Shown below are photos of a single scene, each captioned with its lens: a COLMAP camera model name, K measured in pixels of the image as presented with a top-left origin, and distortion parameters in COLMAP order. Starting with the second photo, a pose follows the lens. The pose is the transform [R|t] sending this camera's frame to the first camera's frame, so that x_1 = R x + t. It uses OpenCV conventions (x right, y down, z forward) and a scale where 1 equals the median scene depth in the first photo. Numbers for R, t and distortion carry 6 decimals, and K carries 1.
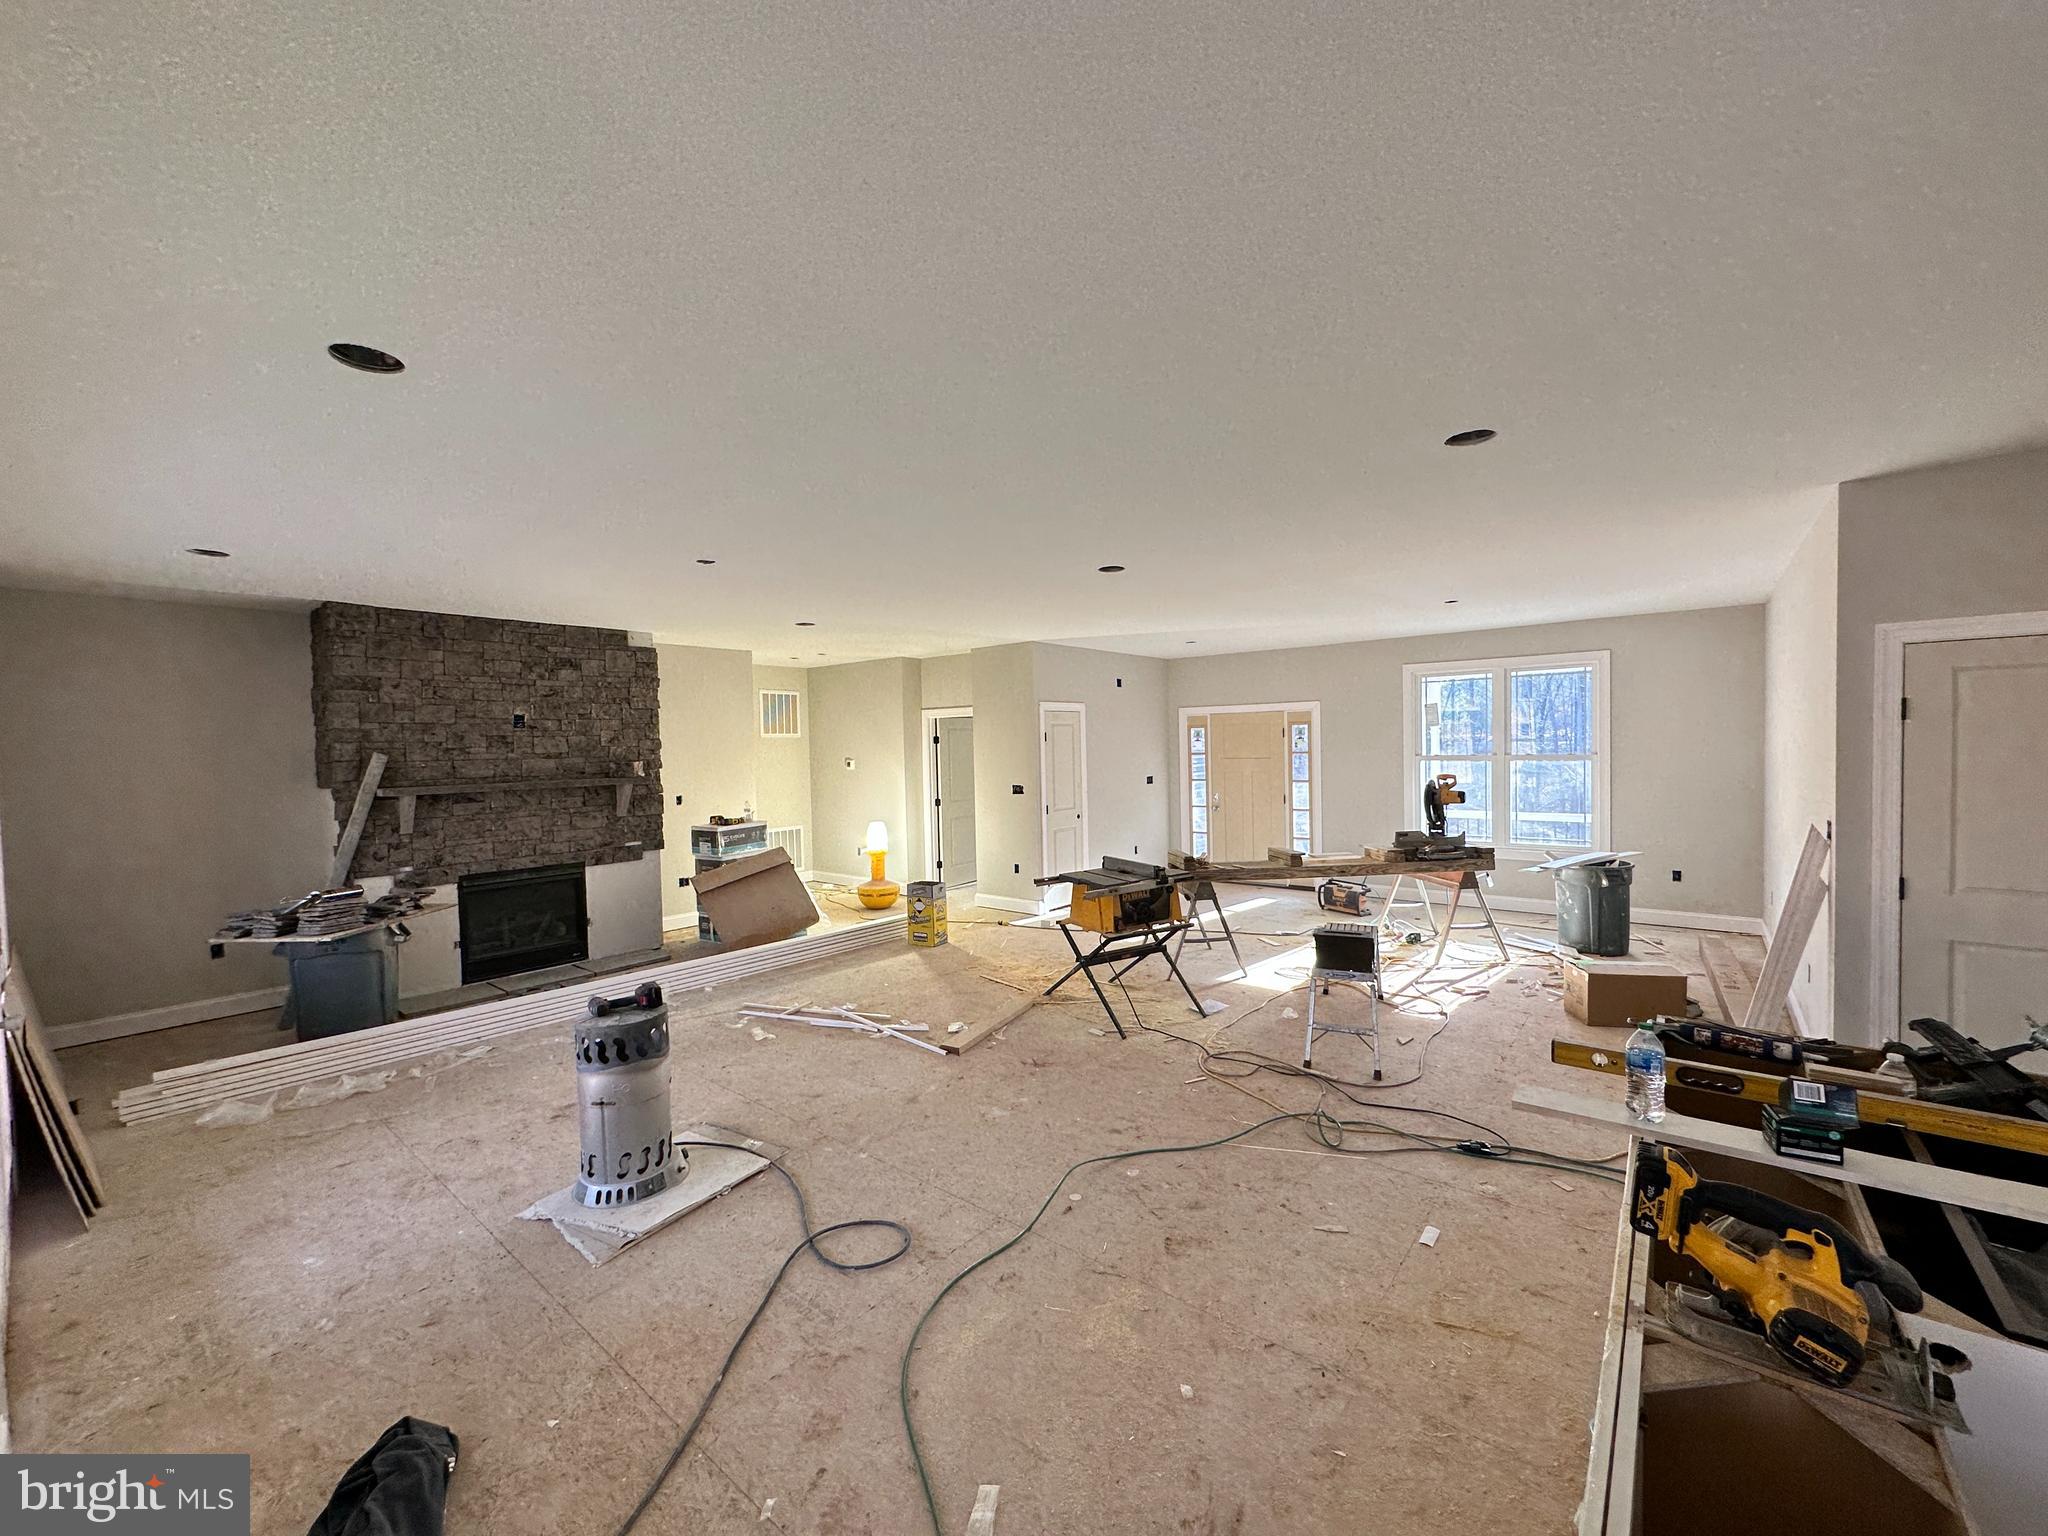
lens RADIAL K [[816.3, 0, 1024.0], [0, 816.3, 768.0], [0, 0, 1]] dist [0.000290, -0.000044]
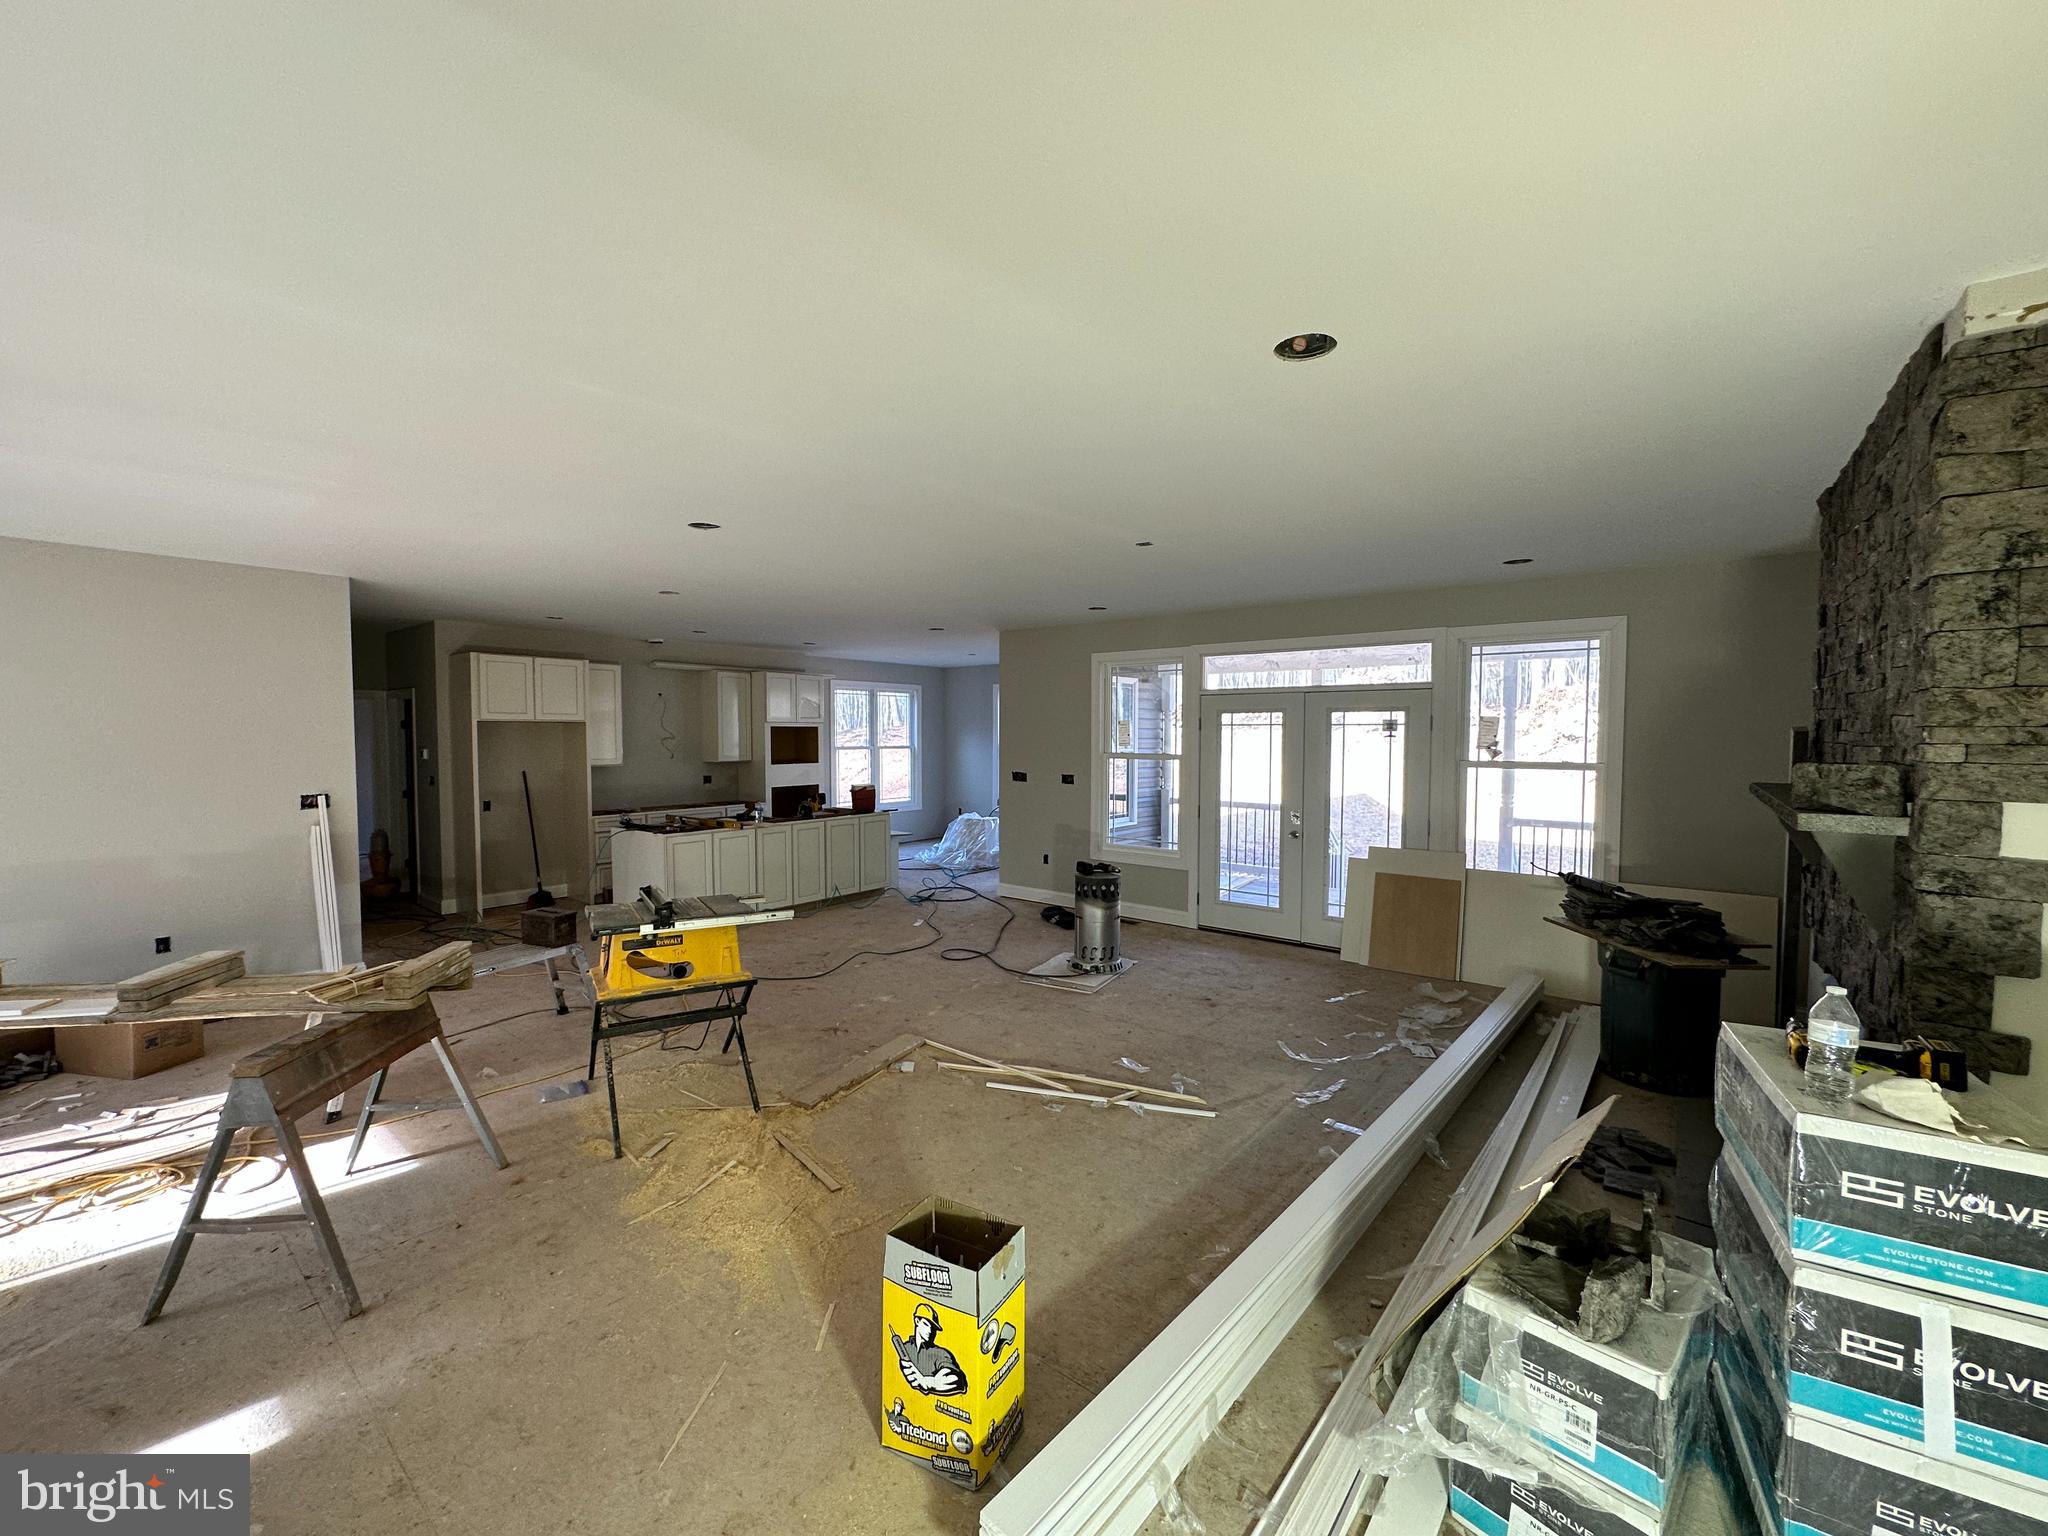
lens RADIAL K [[816.3, 0, 1024.0], [0, 816.3, 768.0], [0, 0, 1]] dist [0.000290, -0.000044]
pose [[-0.999808, 0.018797, -0.005539, -0.174315], [0.018325, 0.996967, 0.075643, -0.043506], [0.006944, 0.075527, -0.997120, 1.527191]]
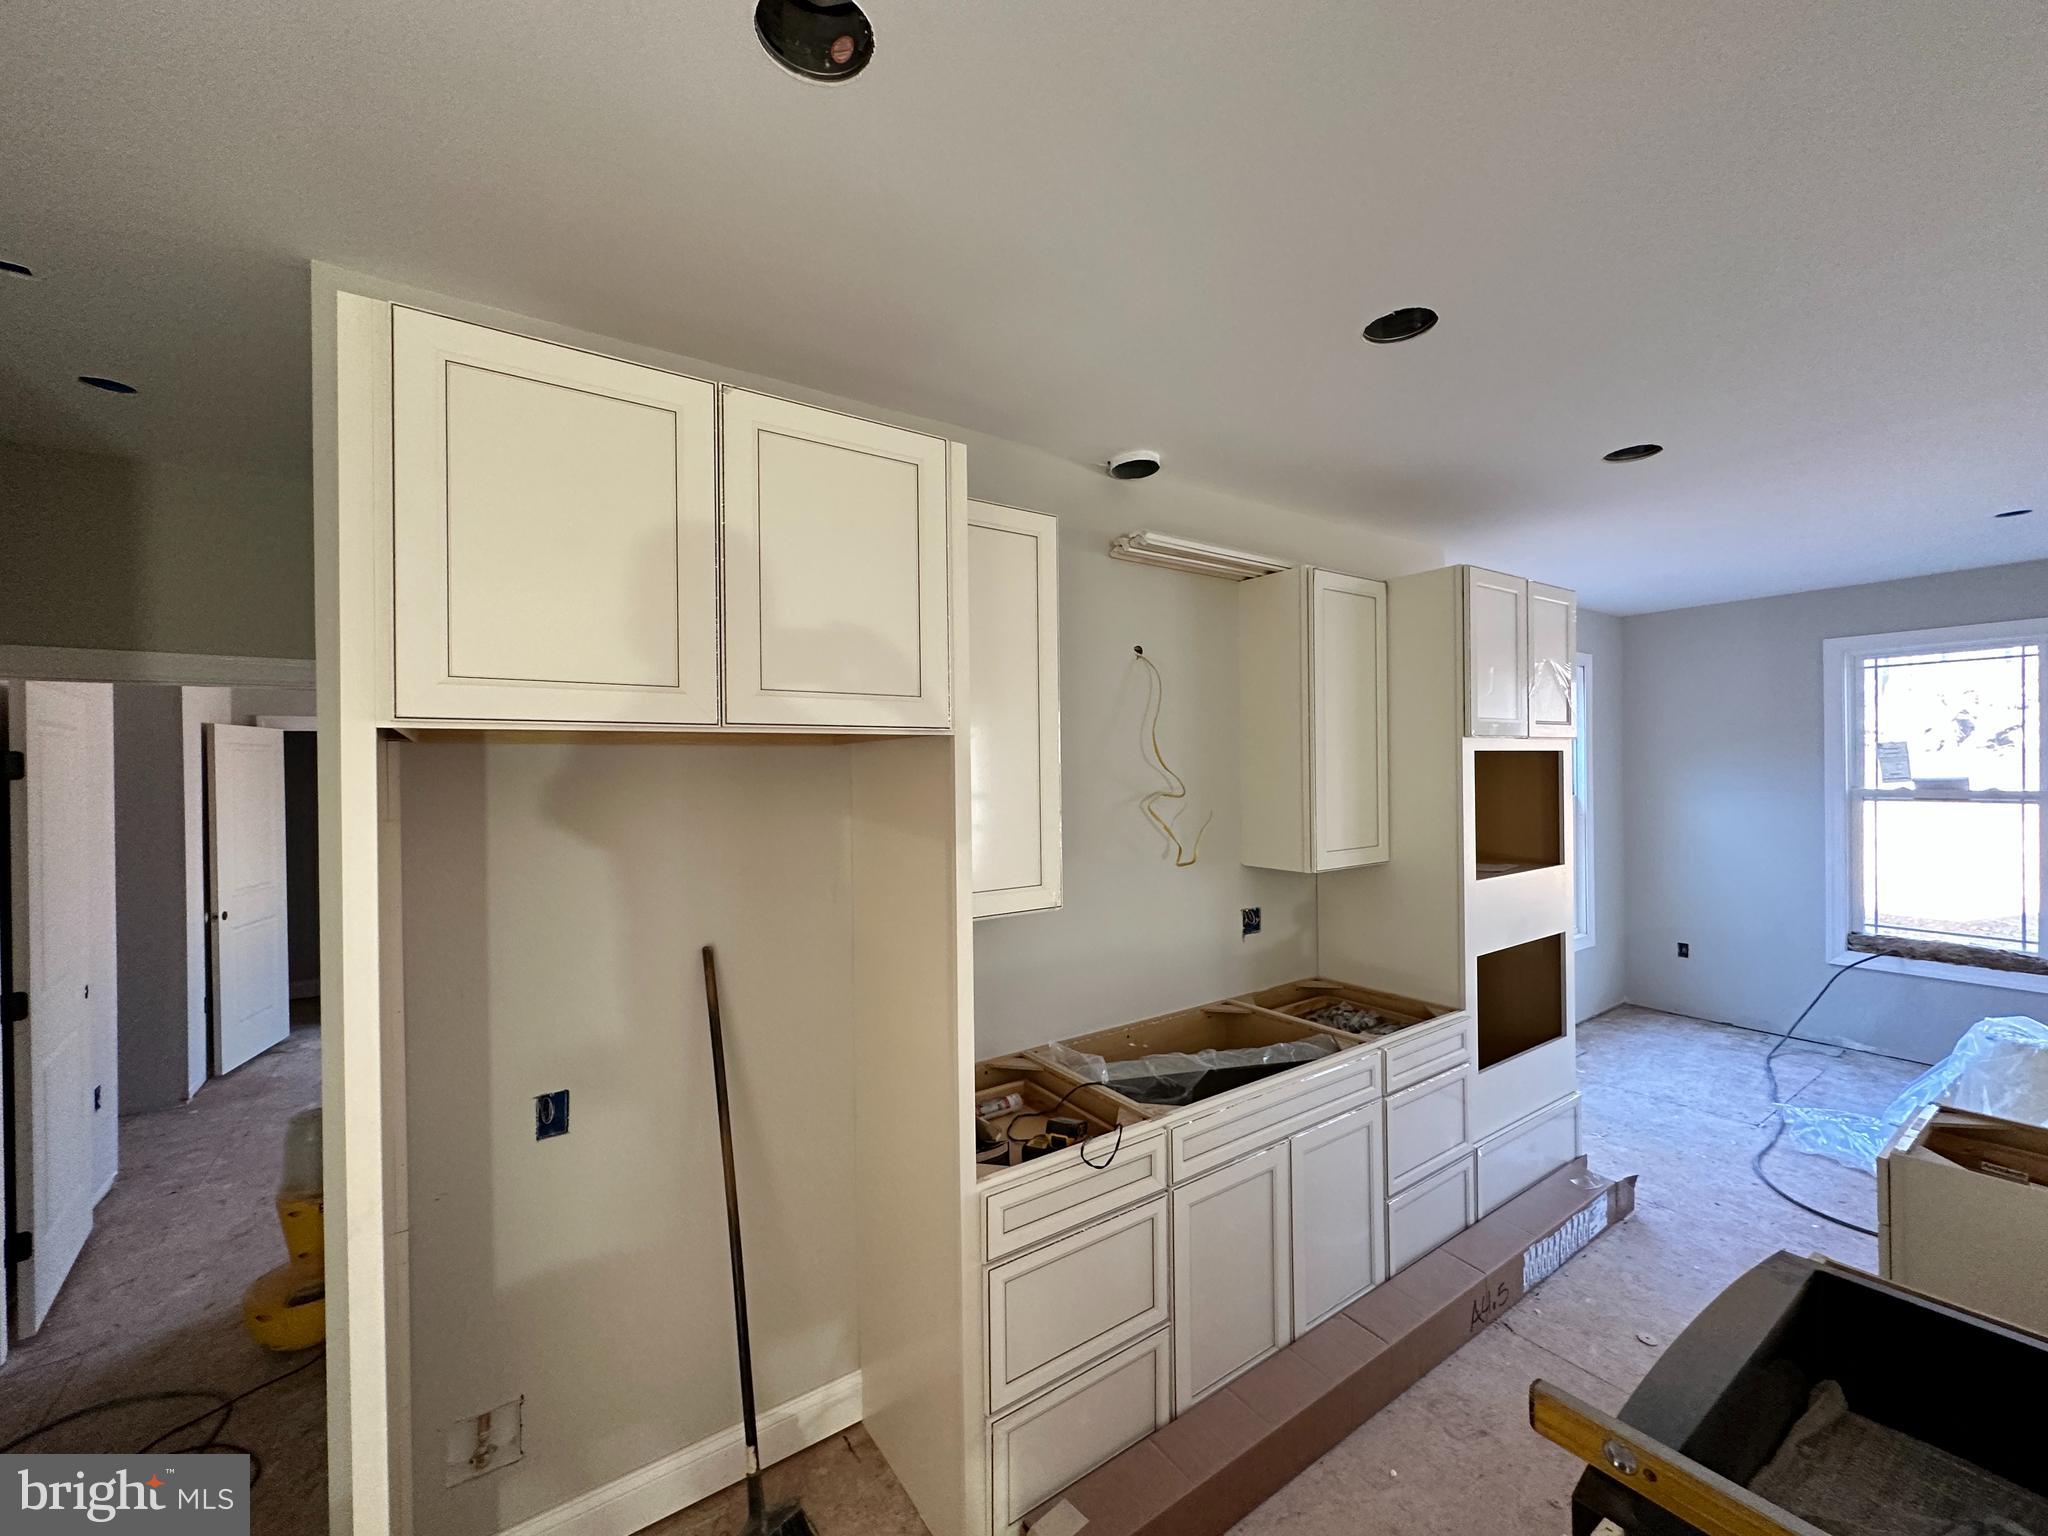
lens RADIAL K [[816.3, 0, 1024.0], [0, 816.3, 768.0], [0, 0, 1]] dist [0.000290, -0.000044]
pose [[-0.959853, 0.031317, 0.278749, 0.445464], [0.040516, 0.998806, 0.027299, -0.026482], [-0.277561, 0.037497, -0.959976, 0.424908]]
